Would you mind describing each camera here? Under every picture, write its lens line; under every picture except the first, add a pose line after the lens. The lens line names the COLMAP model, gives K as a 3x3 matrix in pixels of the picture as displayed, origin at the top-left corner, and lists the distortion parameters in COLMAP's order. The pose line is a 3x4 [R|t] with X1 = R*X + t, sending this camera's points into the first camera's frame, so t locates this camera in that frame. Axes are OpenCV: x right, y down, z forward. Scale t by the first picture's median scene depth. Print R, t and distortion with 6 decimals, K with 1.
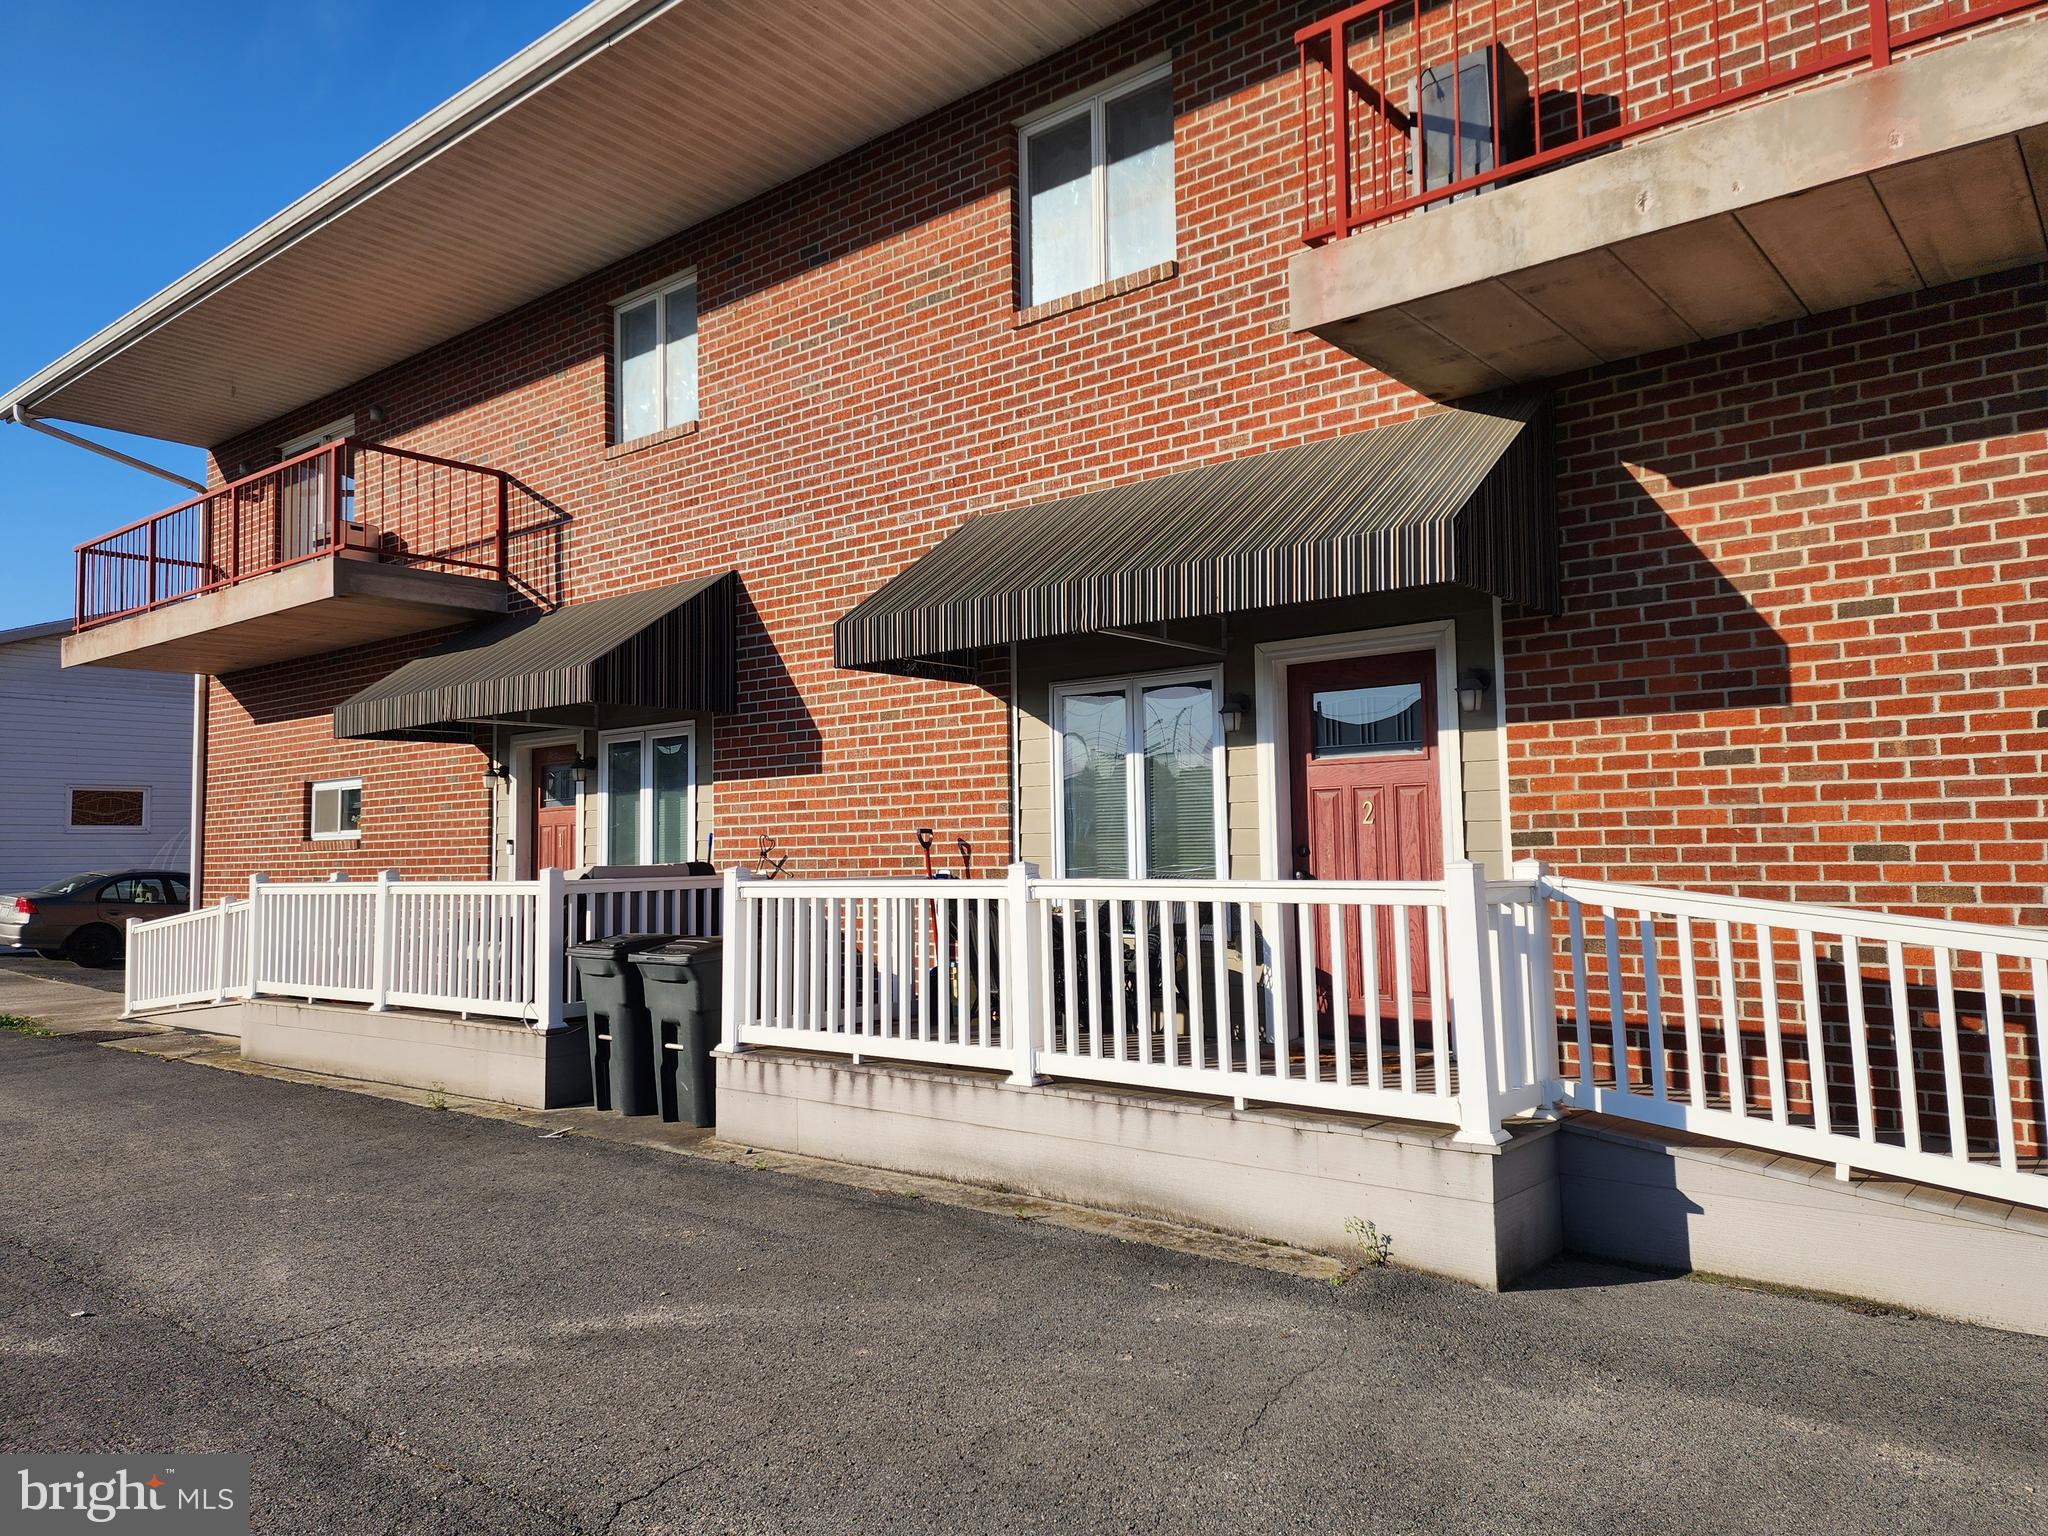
lens RADIAL K [[1393.9, 0, 1036.0], [0, 1393.9, 752.3], [0, 0, 1]] dist [0.114566, -0.114773]
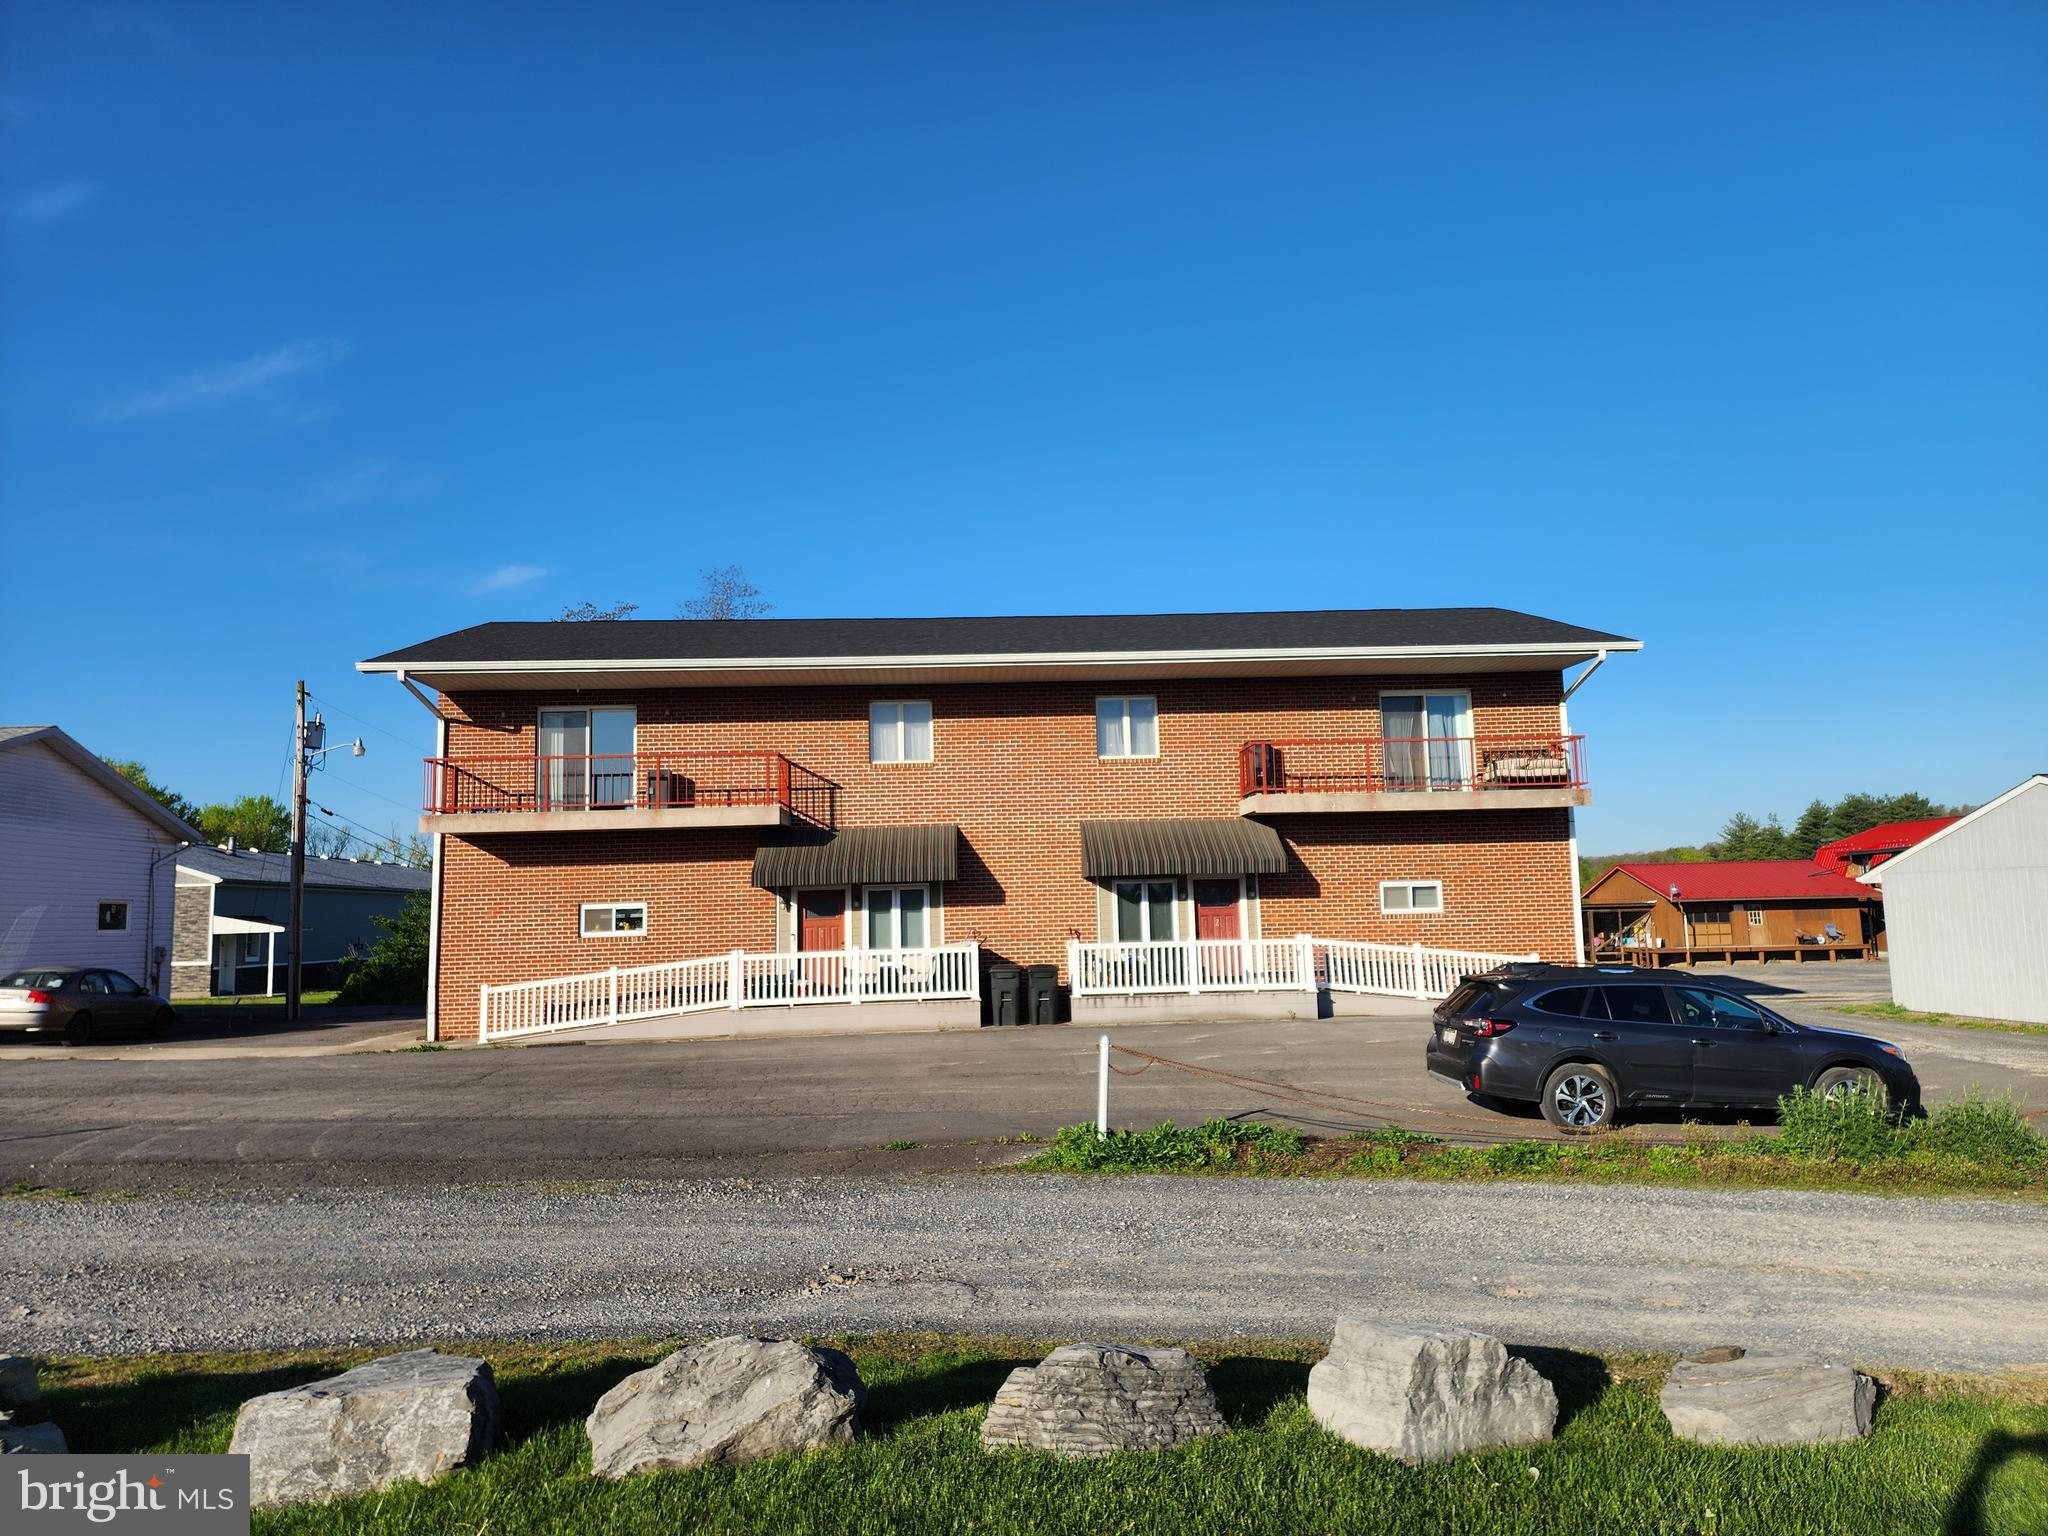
lens RADIAL K [[1356.9, 0, 1018.5], [0, 1356.9, 761.6], [0, 0, 1]] dist [0.142502, -0.164393]
pose [[0.748707, 0.068911, 0.659310, -2.513860], [-0.034084, 0.997268, -0.065529, -0.123304], [-0.662025, 0.026590, 0.749010, -1.326932]]
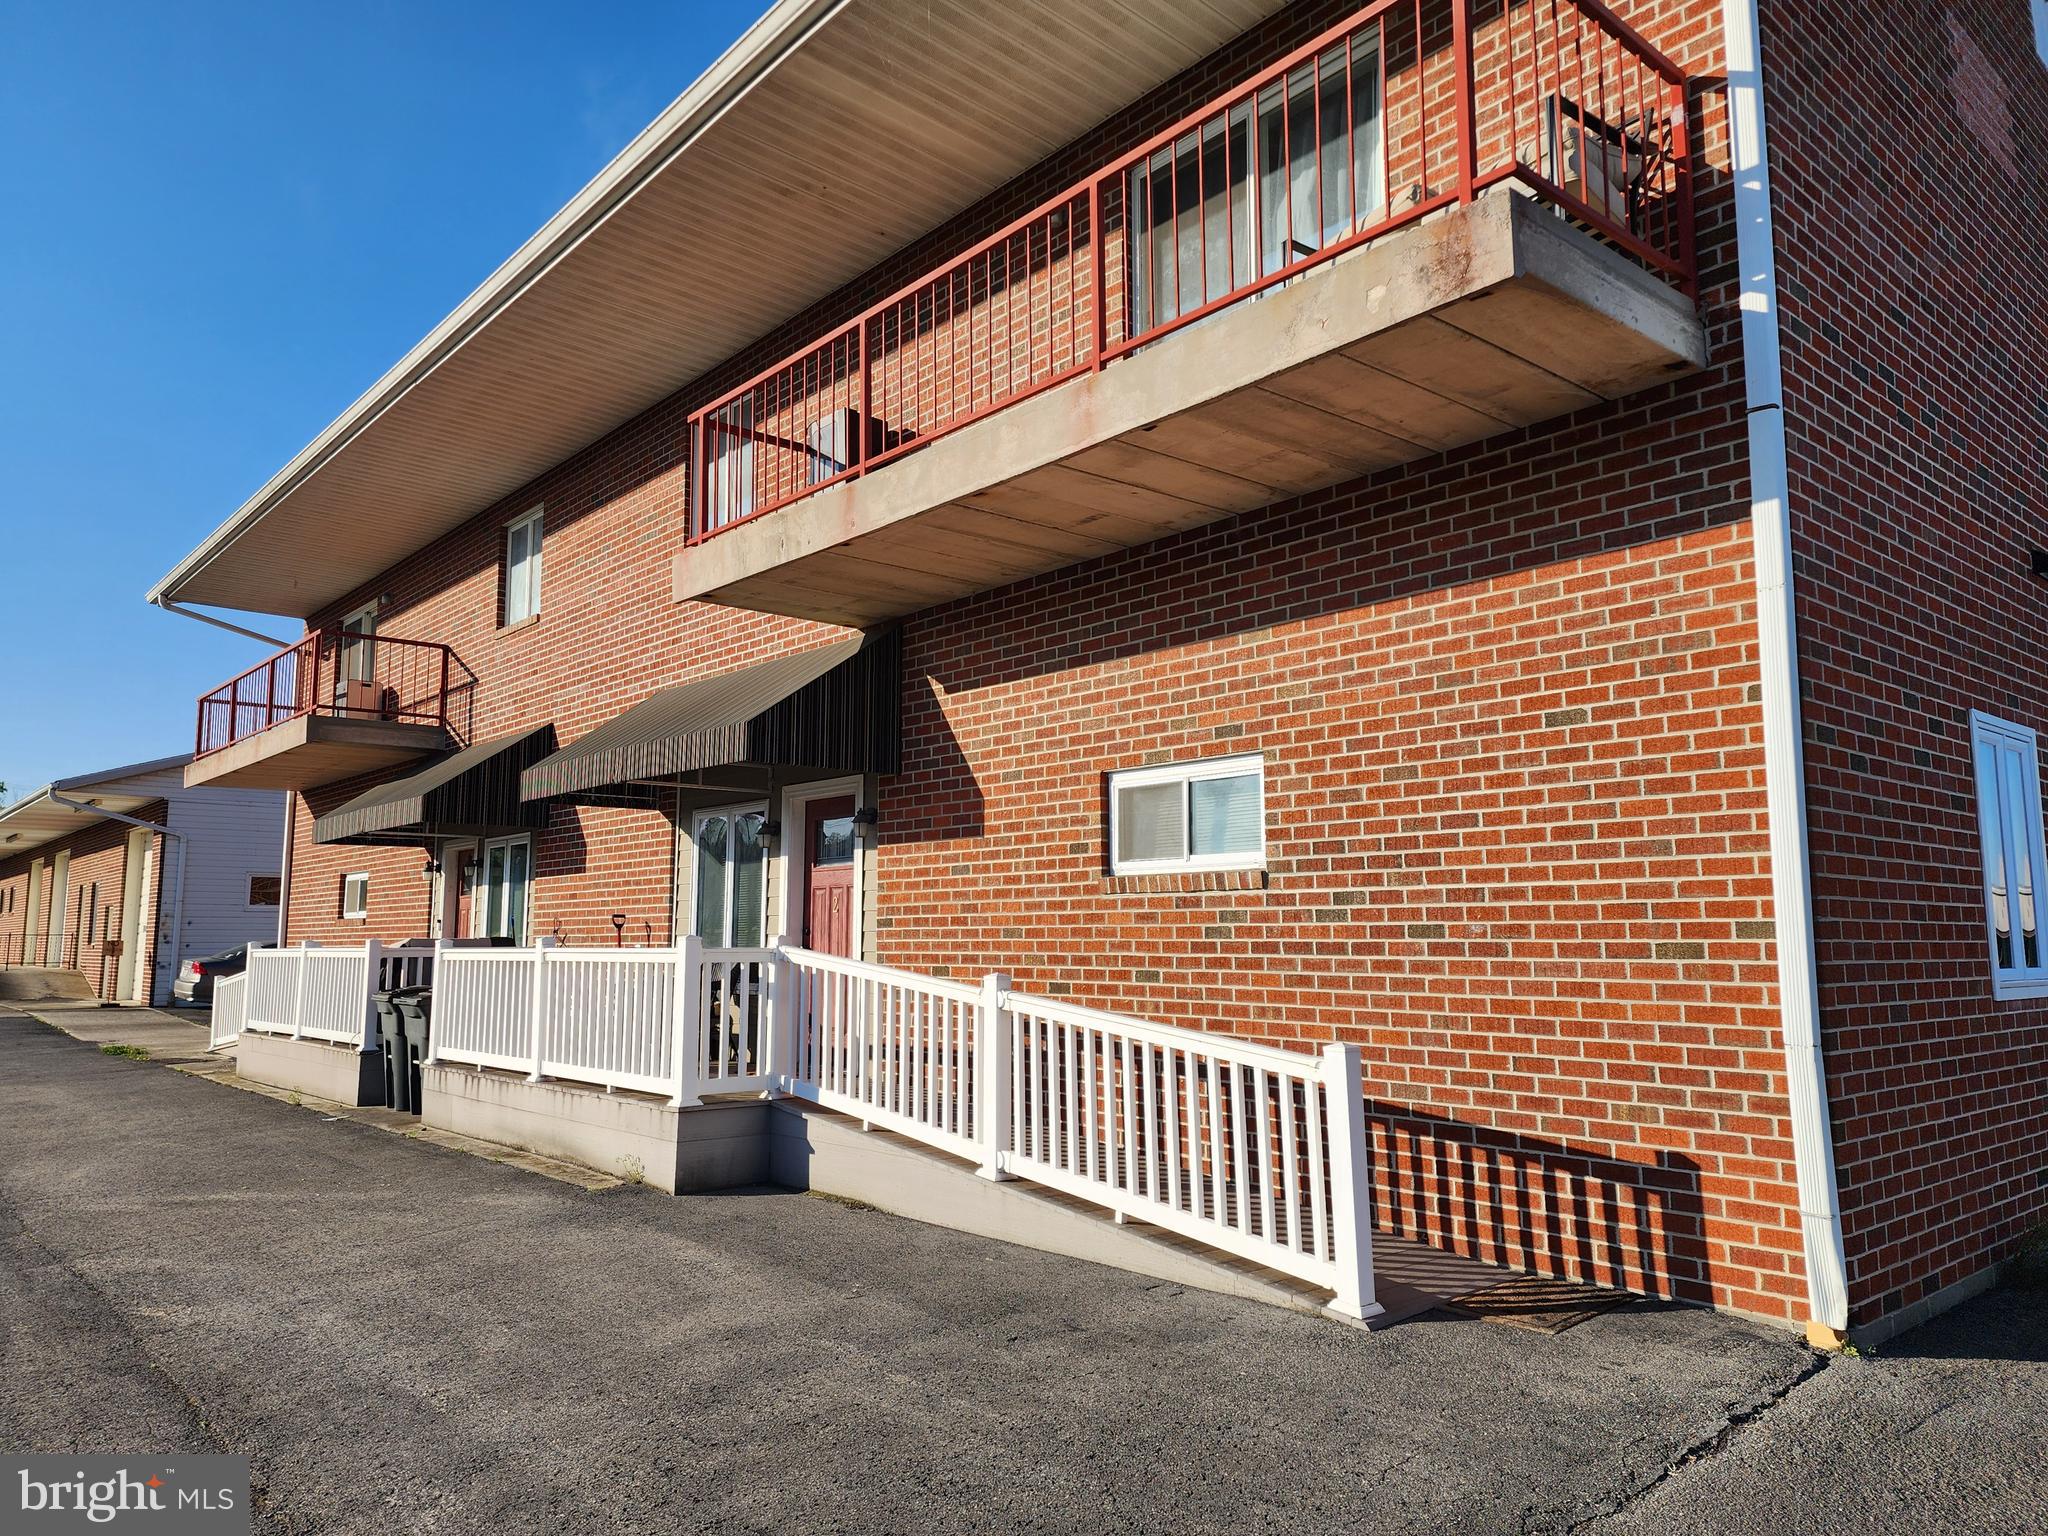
lens RADIAL K [[1403.2, 0, 1024.0], [0, 1403.2, 768.0], [0, 0, 1]] dist [0.101929, -0.083419]
pose [[0.985195, -0.005743, -0.171342, 0.676029], [-0.002820, 0.998761, -0.049692, -0.026372], [0.171415, 0.049439, 0.983958, -0.398521]]
